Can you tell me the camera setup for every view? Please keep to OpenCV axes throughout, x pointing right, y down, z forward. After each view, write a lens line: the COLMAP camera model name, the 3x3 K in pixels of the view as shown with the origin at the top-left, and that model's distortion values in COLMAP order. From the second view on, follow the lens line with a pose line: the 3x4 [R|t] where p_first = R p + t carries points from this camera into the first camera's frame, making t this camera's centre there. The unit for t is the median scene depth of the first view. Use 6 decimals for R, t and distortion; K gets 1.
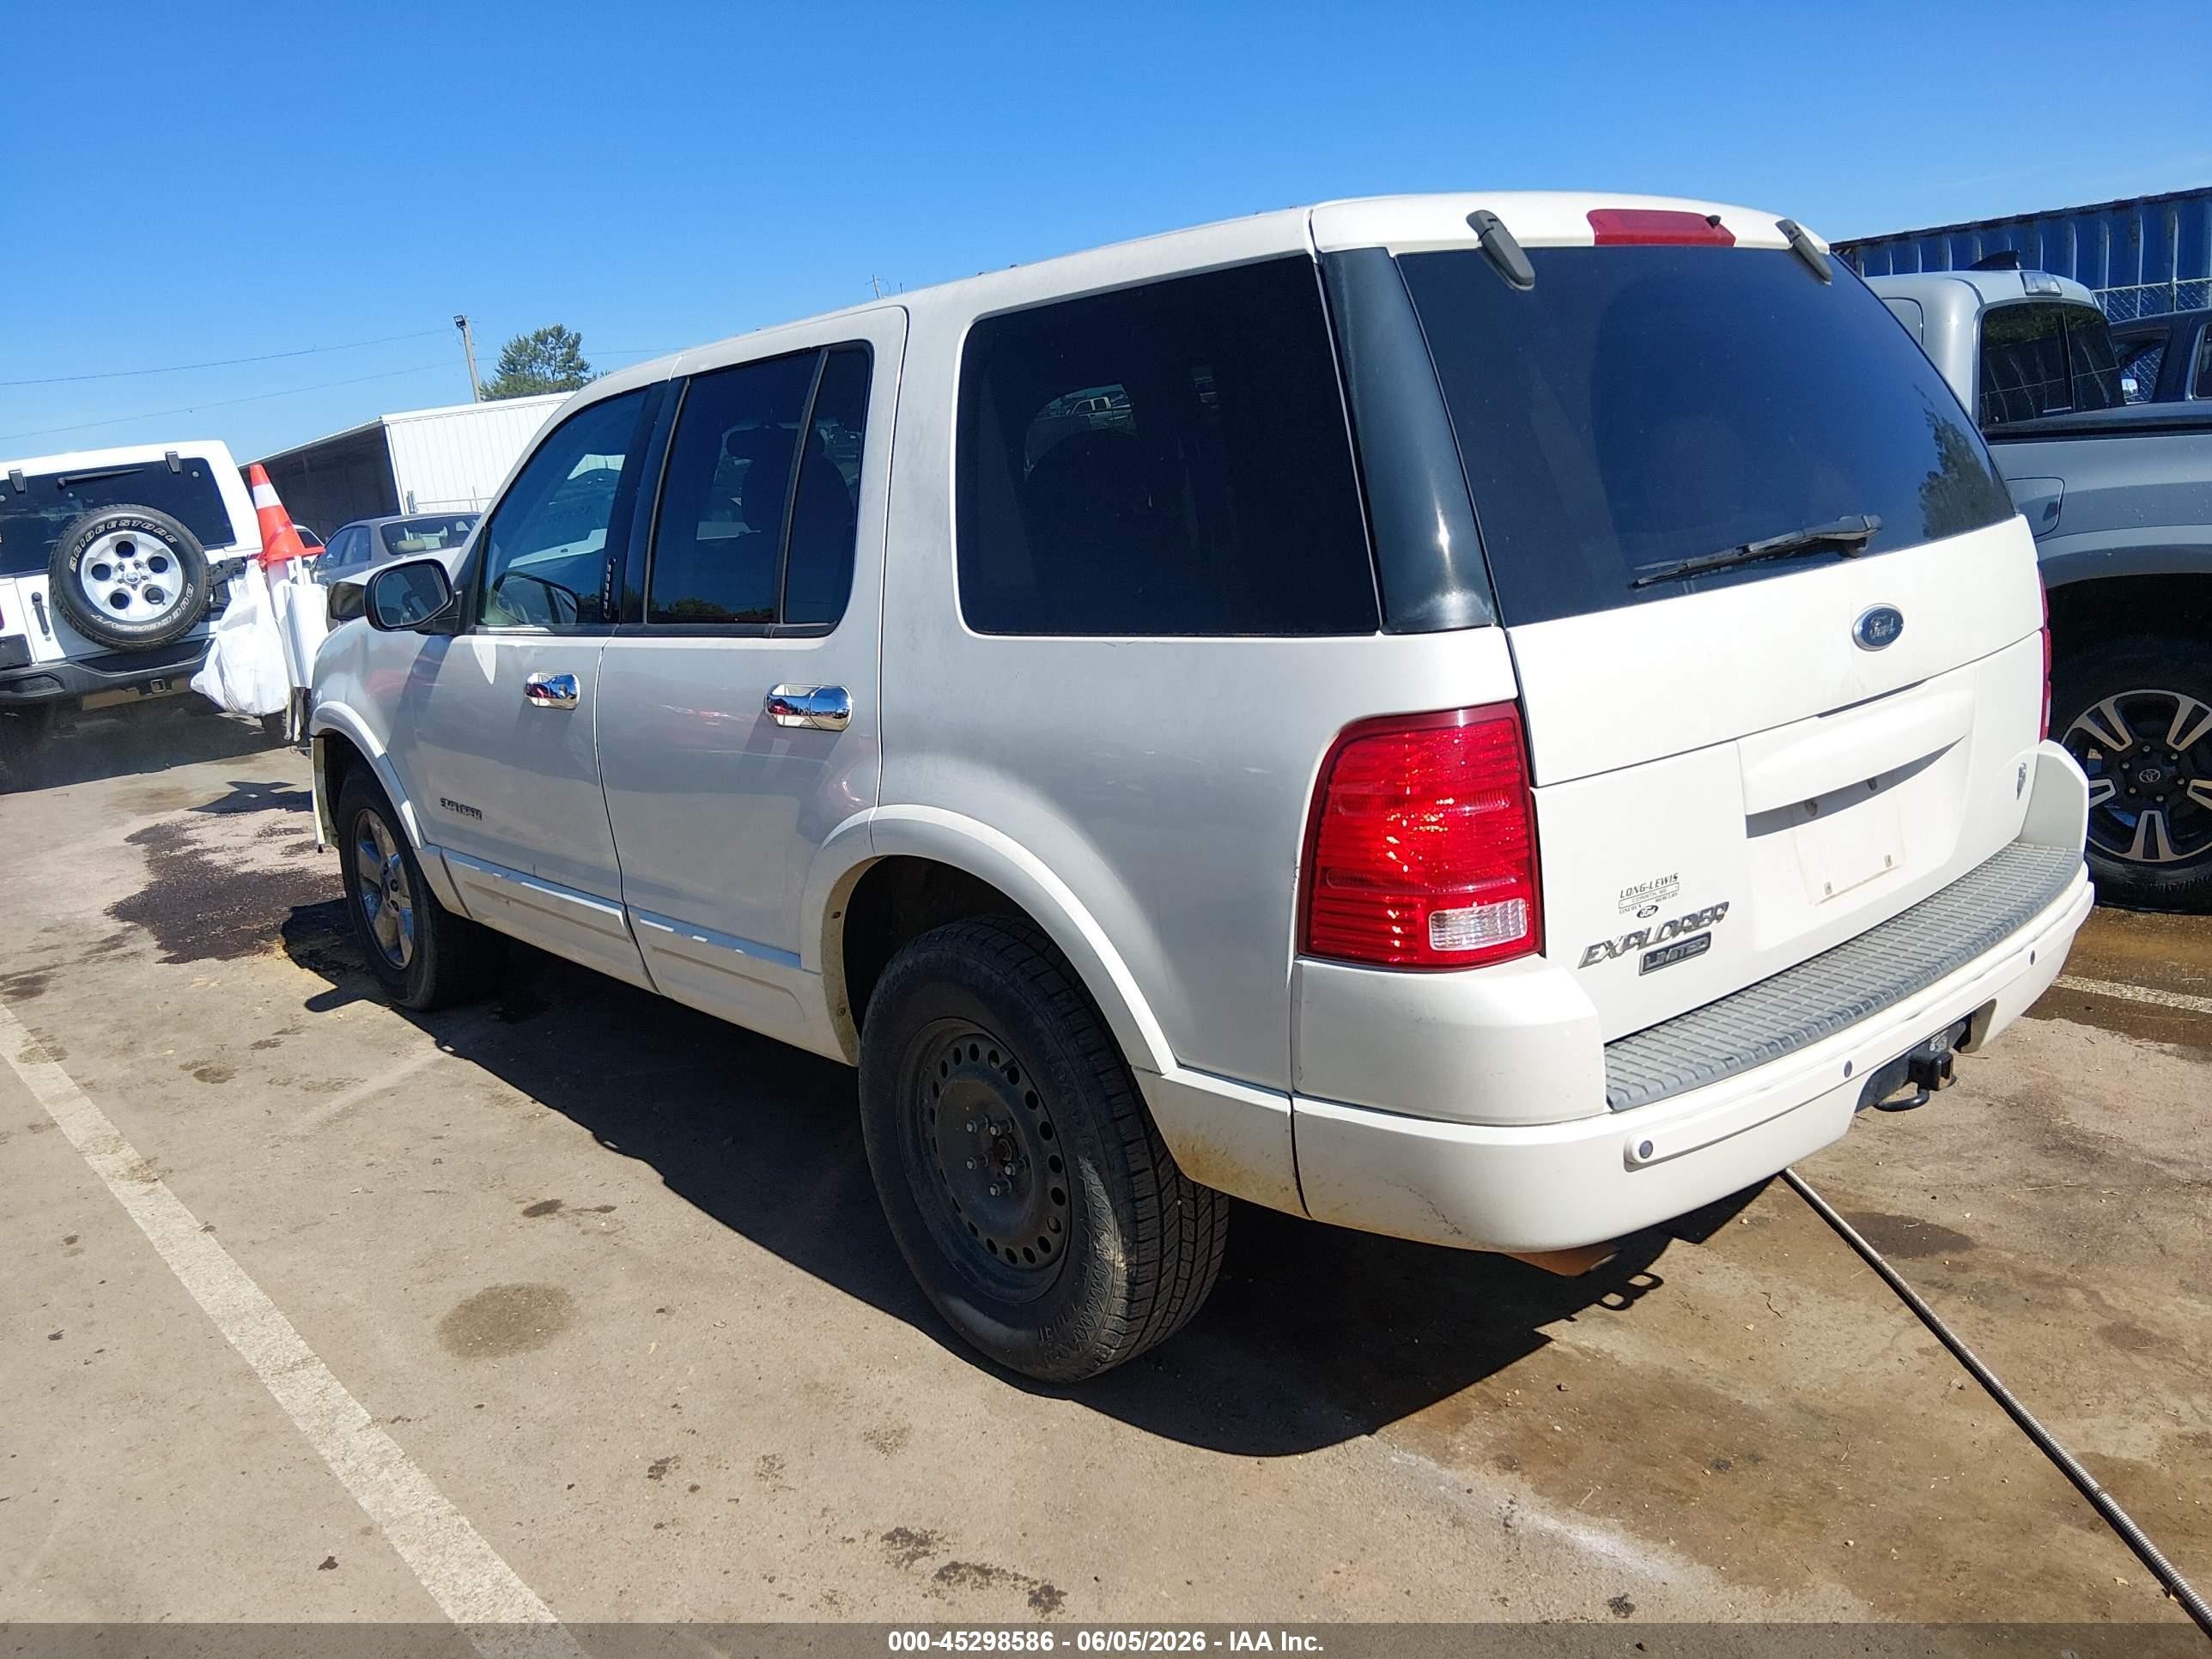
lens RADIAL K [[1746.9, 0, 1089.4], [0, 1746.9, 727.5], [0, 0, 1]] dist [0.074721, -0.124899]
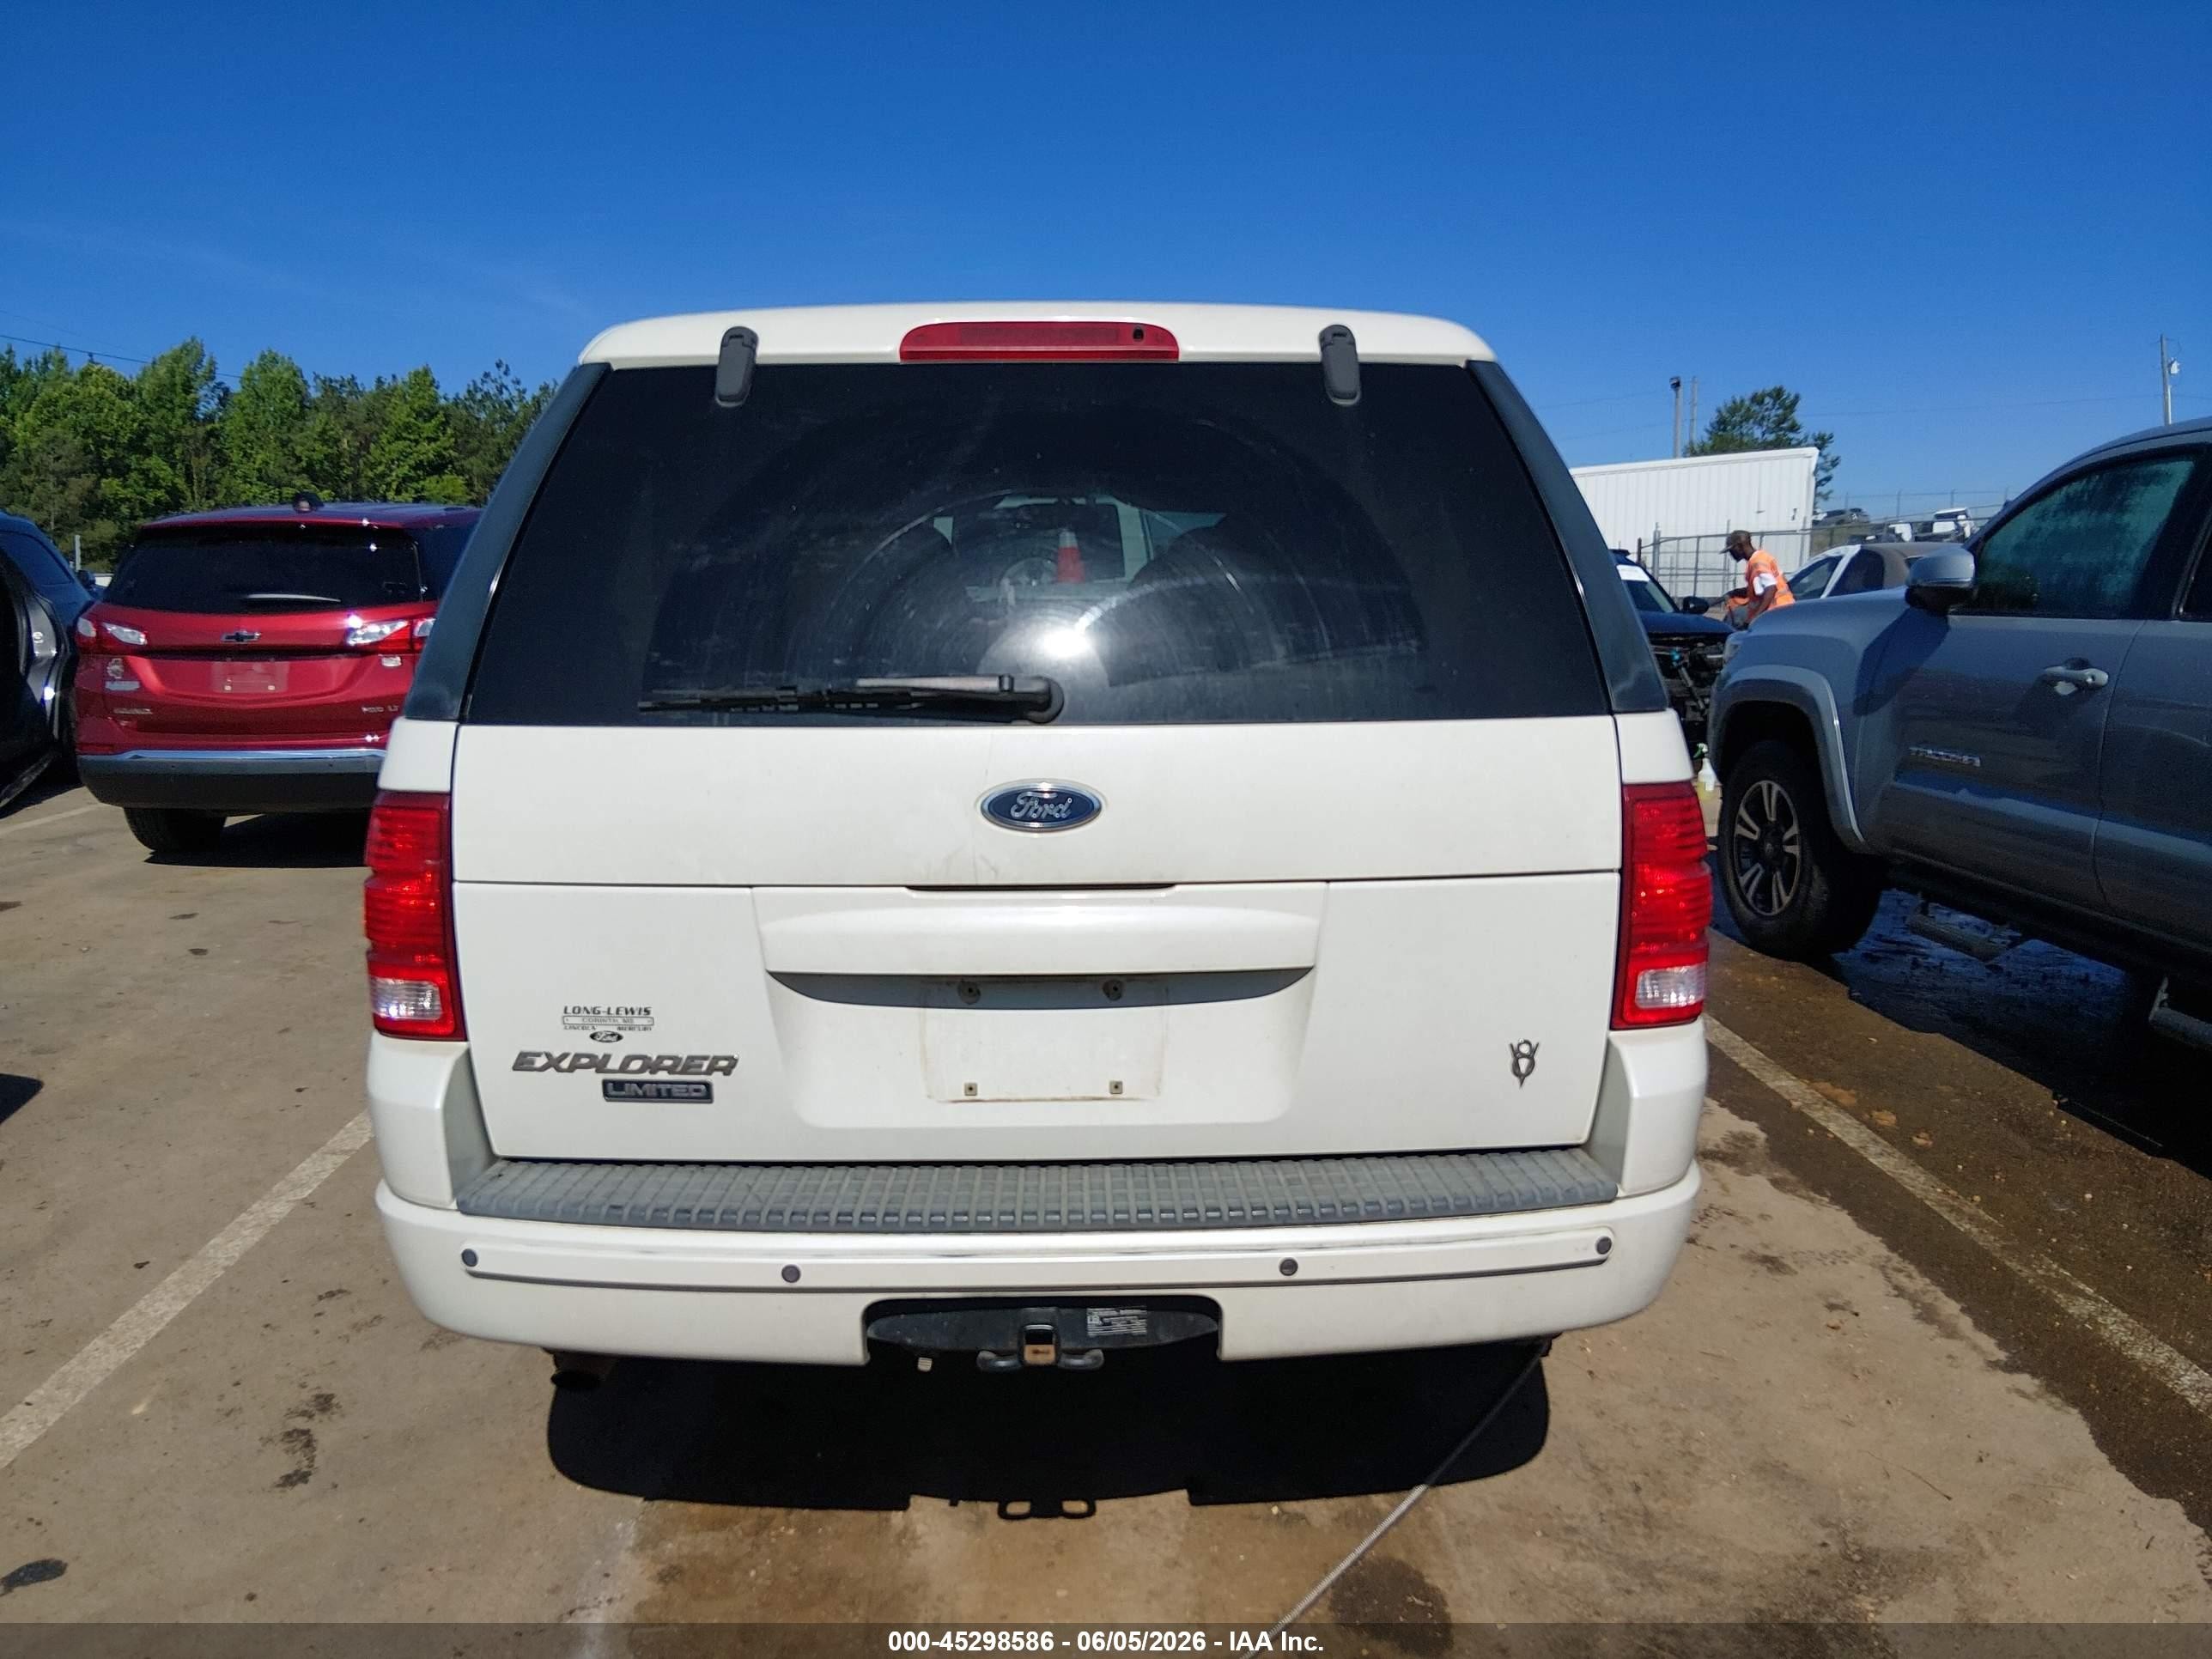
lens RADIAL K [[1713.6, 0, 1133.5], [0, 1713.6, 713.2], [0, 0, 1]] dist [0.062719, -0.109082]
pose [[0.764665, 0.136542, -0.629797, 1.052187], [-0.158561, 0.987115, 0.021493, -0.132256], [0.624617, 0.083426, 0.776463, 0.393768]]
